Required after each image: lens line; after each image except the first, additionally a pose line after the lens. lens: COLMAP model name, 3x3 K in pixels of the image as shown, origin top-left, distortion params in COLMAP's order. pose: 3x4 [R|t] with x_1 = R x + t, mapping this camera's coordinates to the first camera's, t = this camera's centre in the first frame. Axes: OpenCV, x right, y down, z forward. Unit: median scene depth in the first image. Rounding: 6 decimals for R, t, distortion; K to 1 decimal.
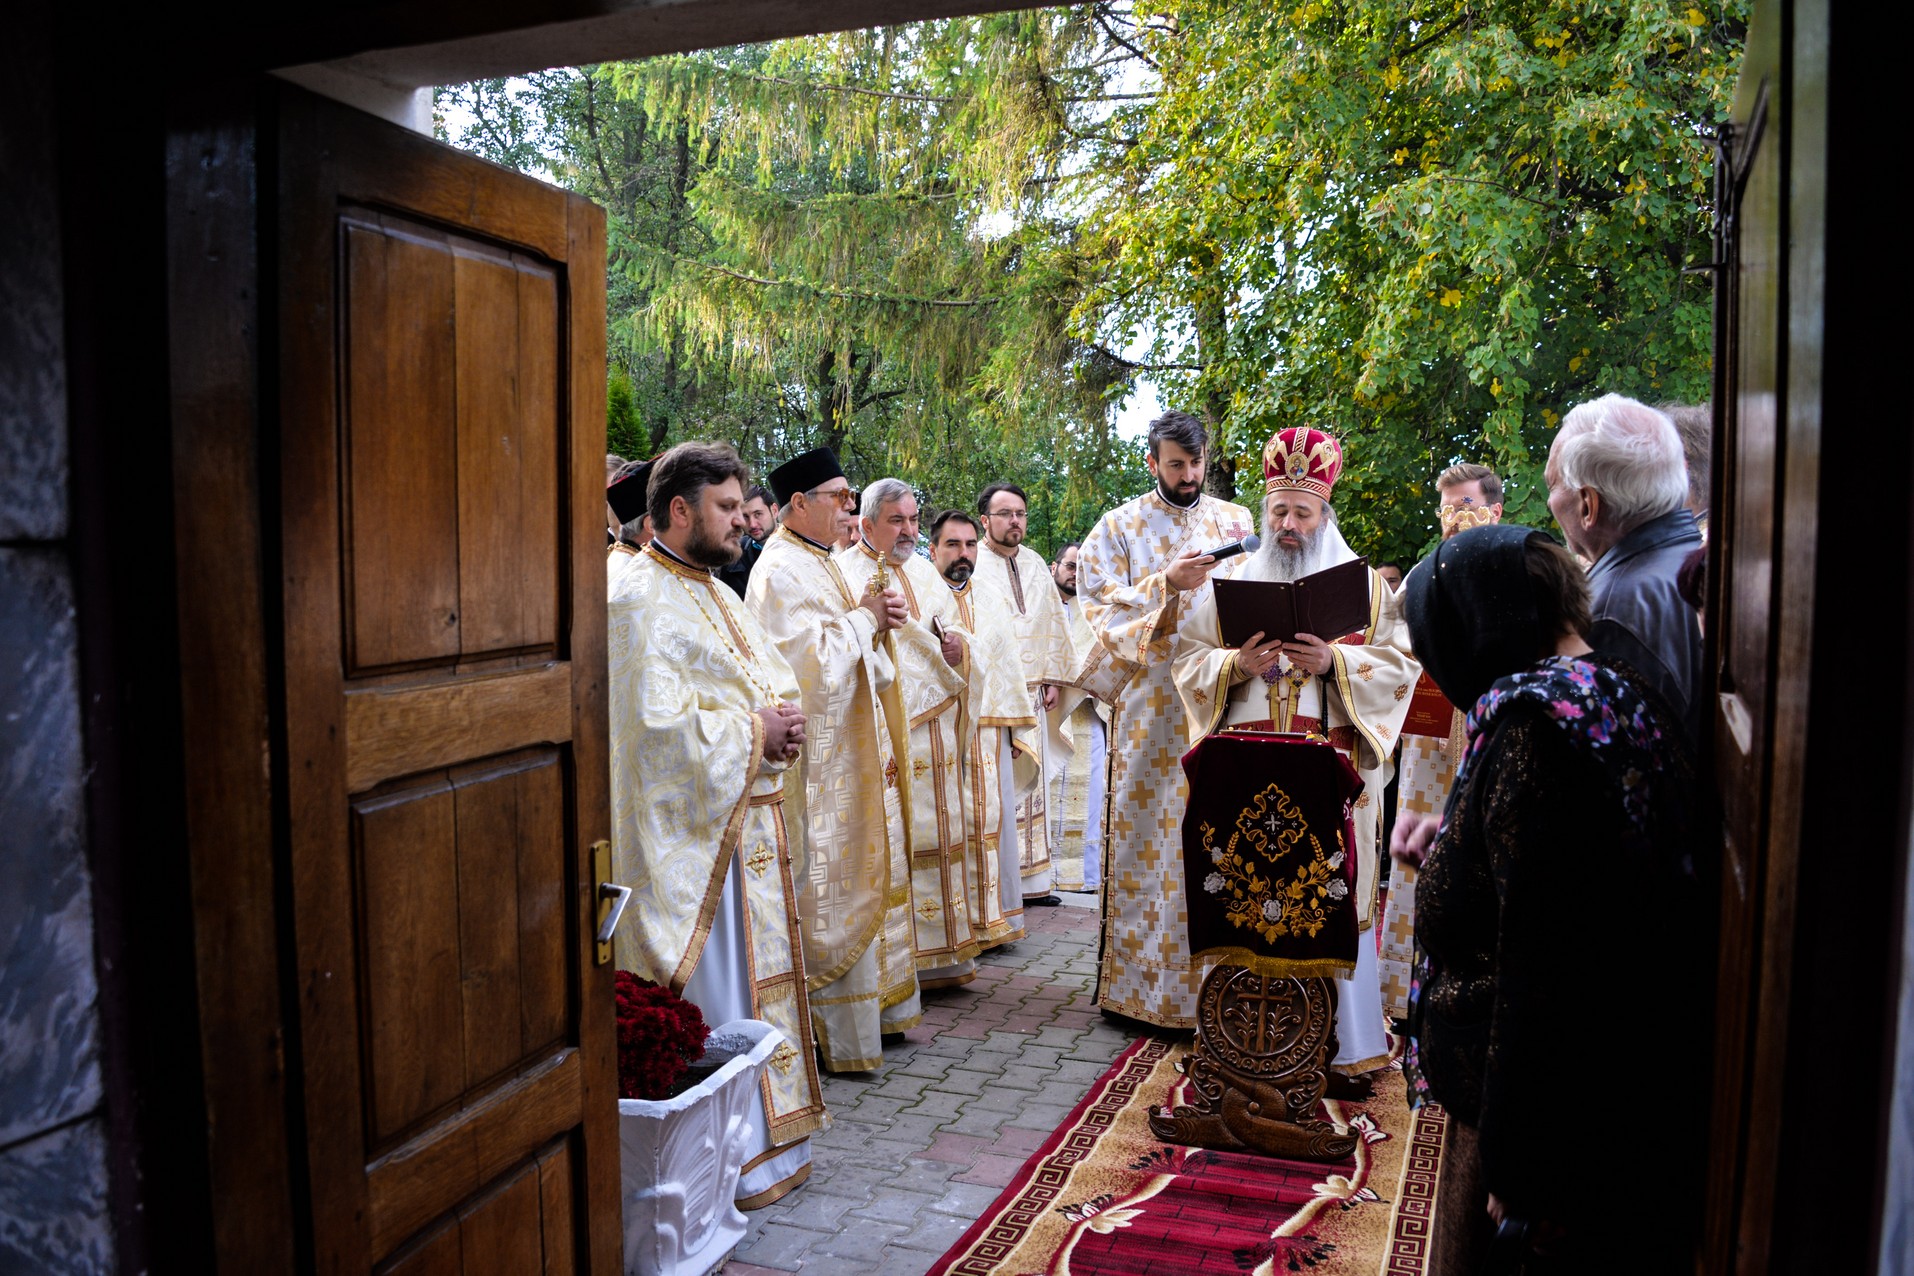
lens RADIAL K [[1524.8, 0, 957.0], [0, 1524.8, 638.0], [0, 0, 1]] dist [-0.130725, 0.008141]
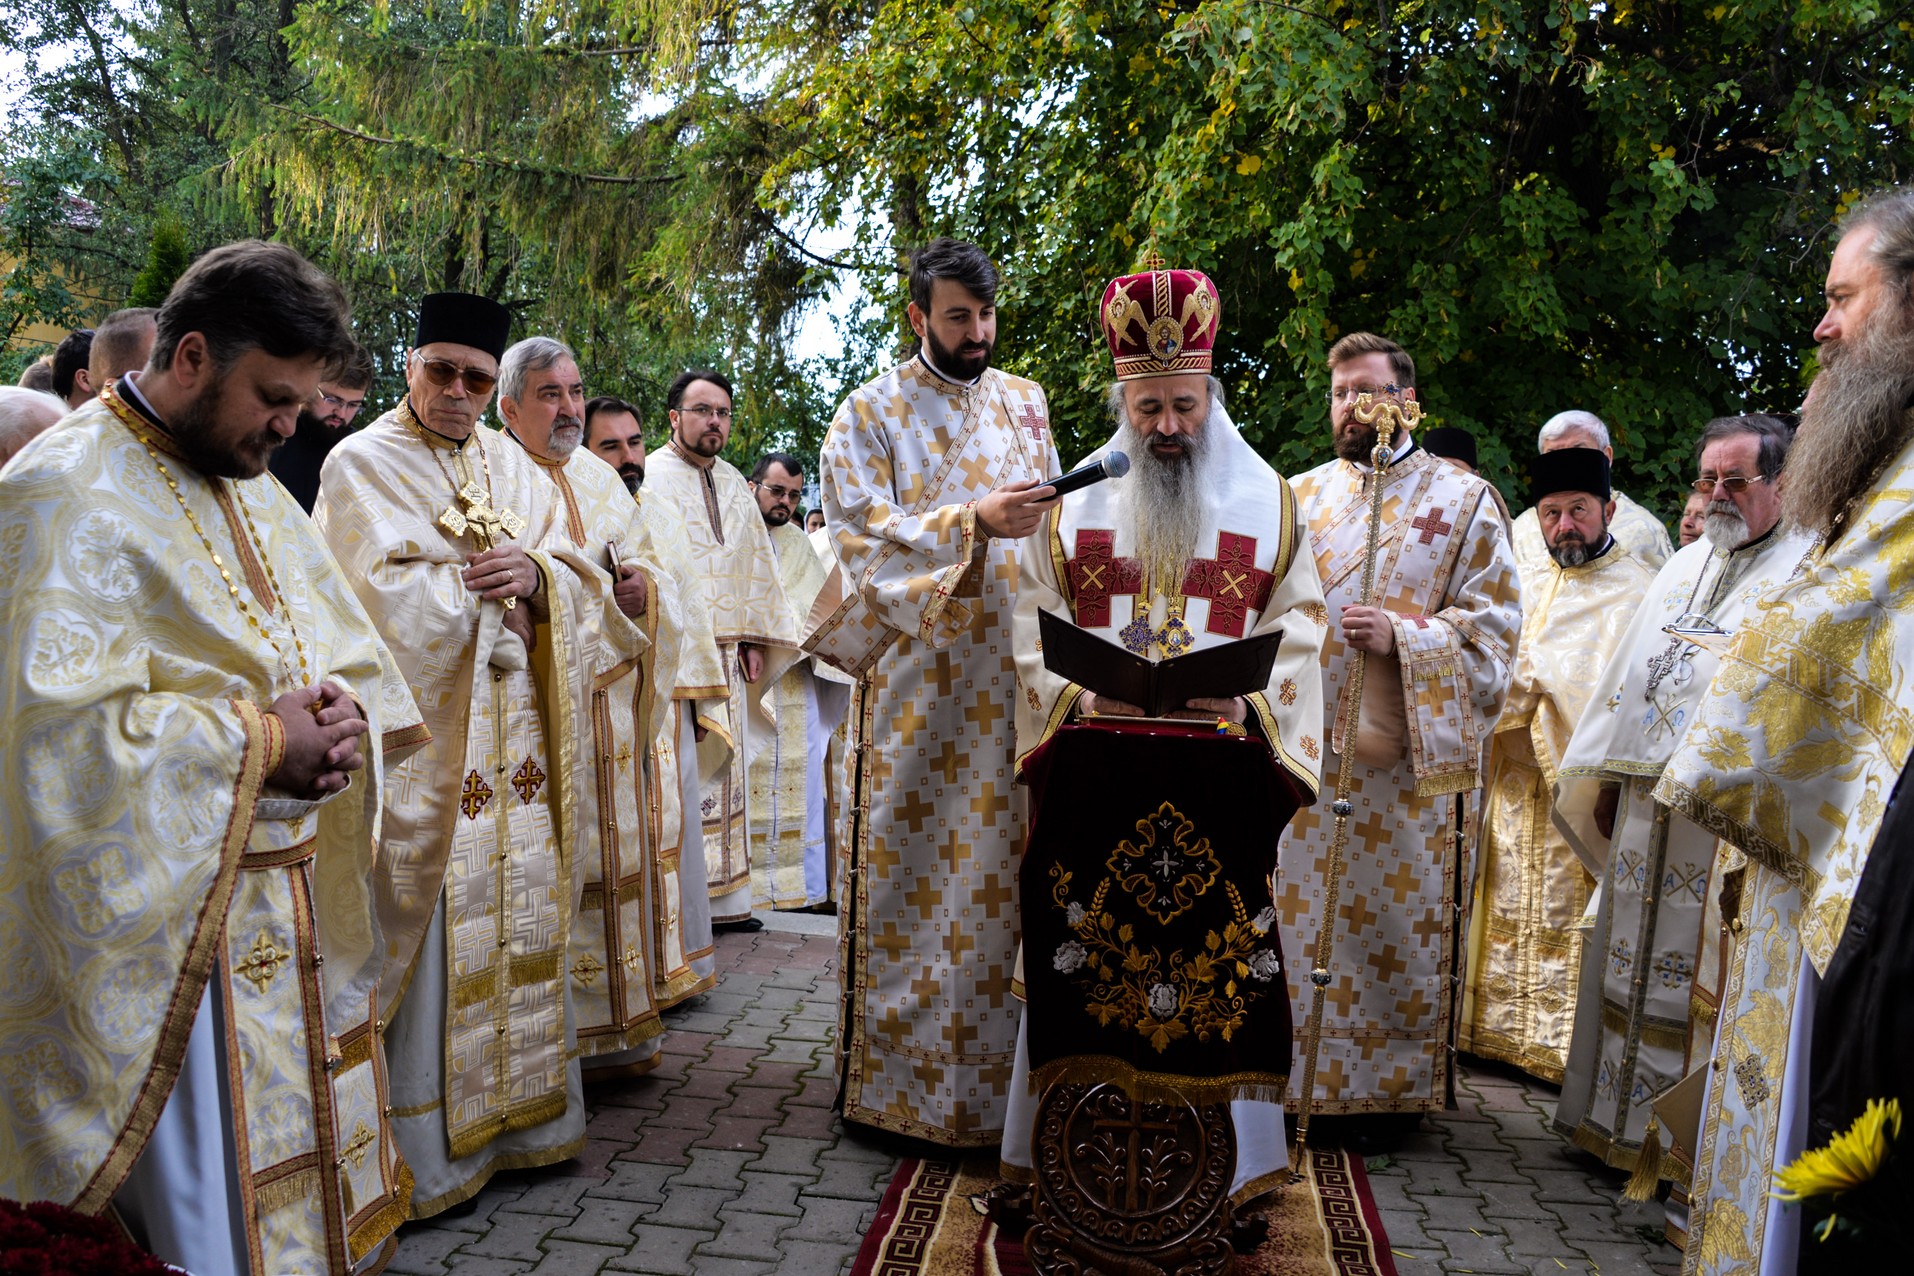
lens RADIAL K [[1620.4, 0, 957.0], [0, 1620.4, 638.0], [0, 0, 1]] dist [-0.122001, 0.000926]
pose [[0.975845, 0.004330, 0.218423, -0.012103], [-0.011319, 0.999463, 0.030754, 0.003985], [-0.218172, -0.032484, 0.975369, 0.179378]]
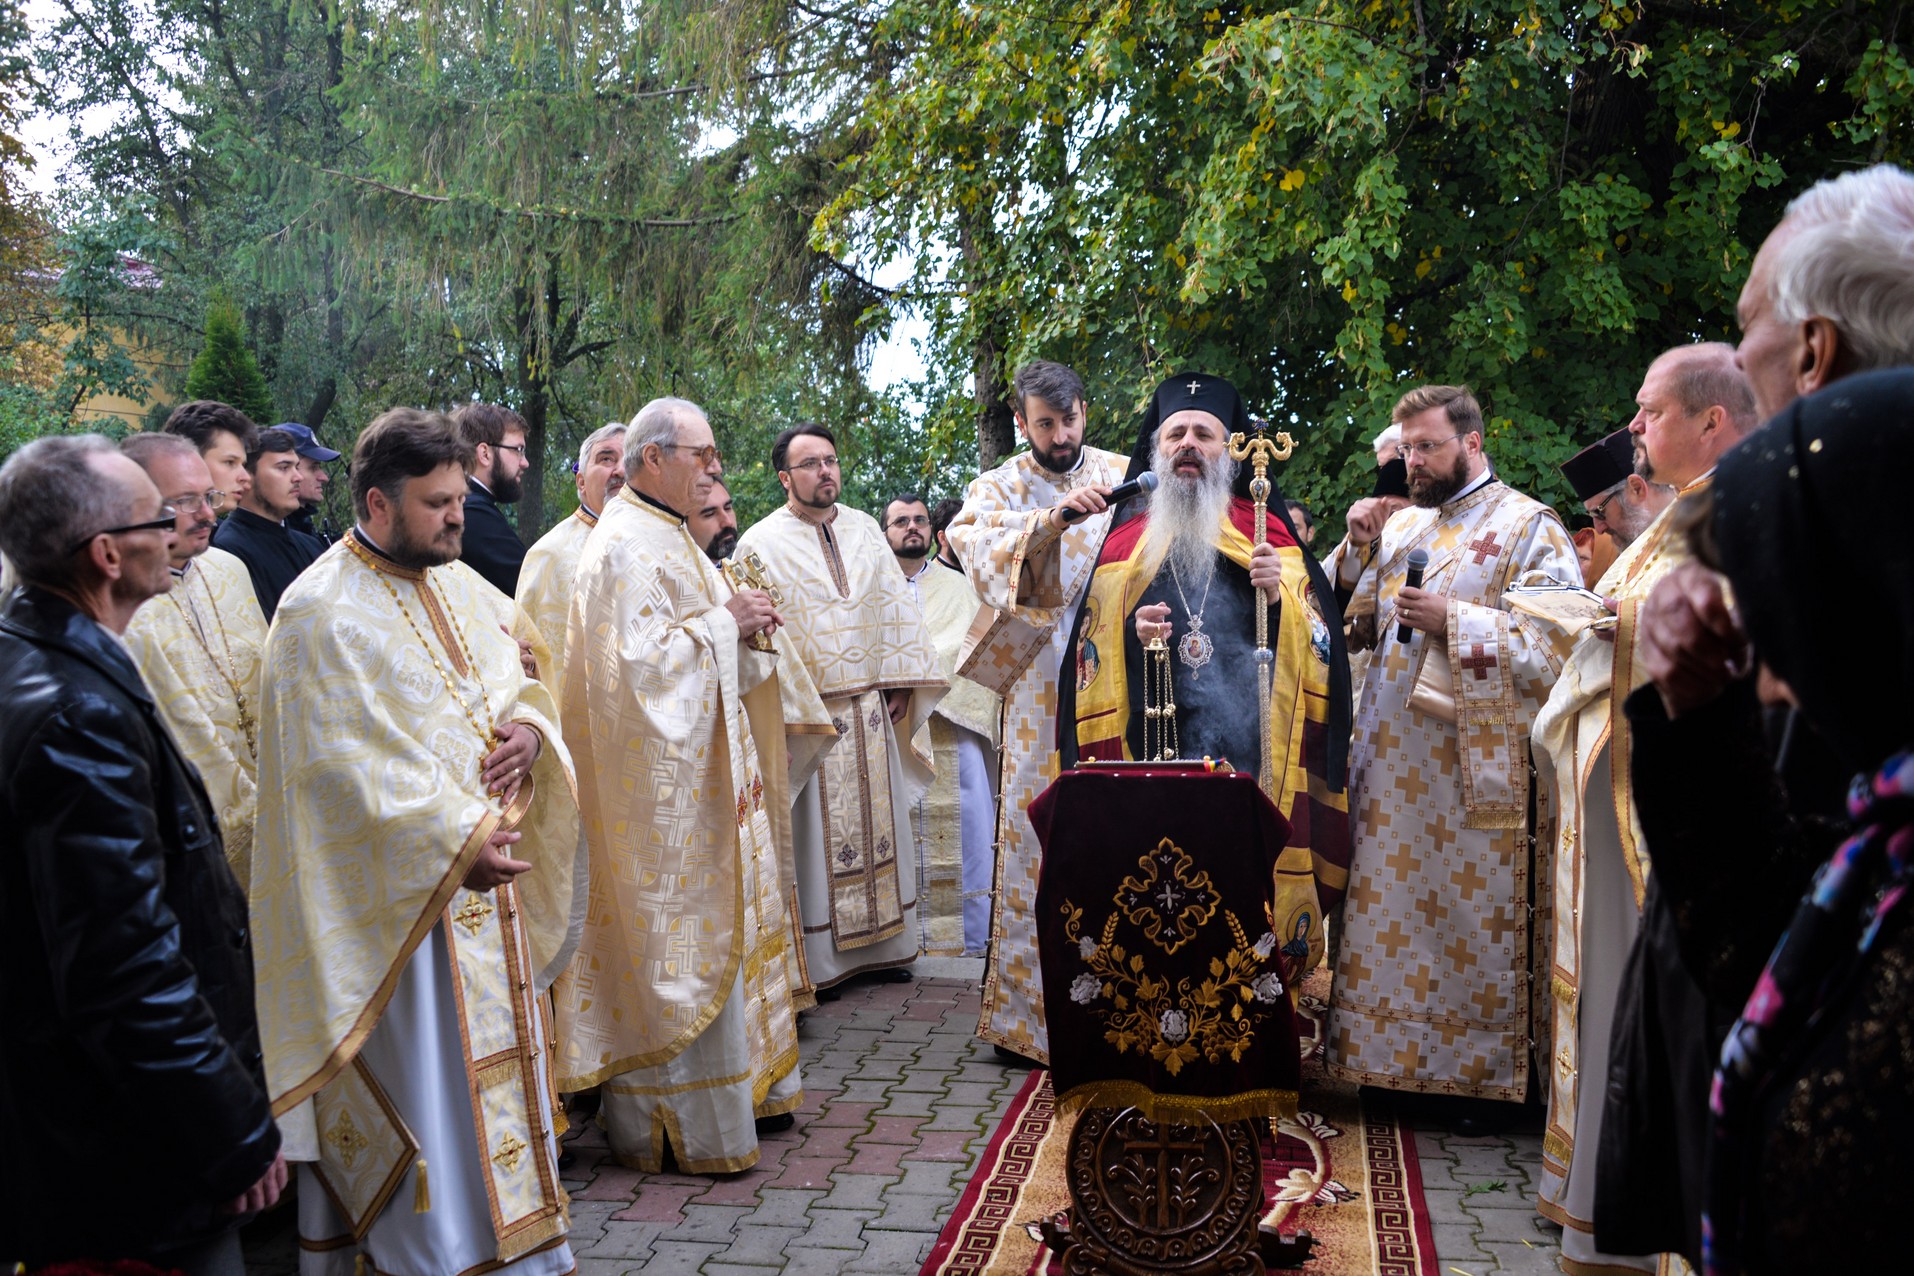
lens RADIAL K [[1688.4, 0, 976.1], [0, 1688.4, 642.5], [0, 0, 1]] dist [-0.086216, 0.014685]
pose [[0.985357, -0.050131, 0.162969, 0.003804], [0.047685, 0.998684, 0.018891, -0.004452], [-0.163701, -0.010844, 0.986450, 0.136156]]
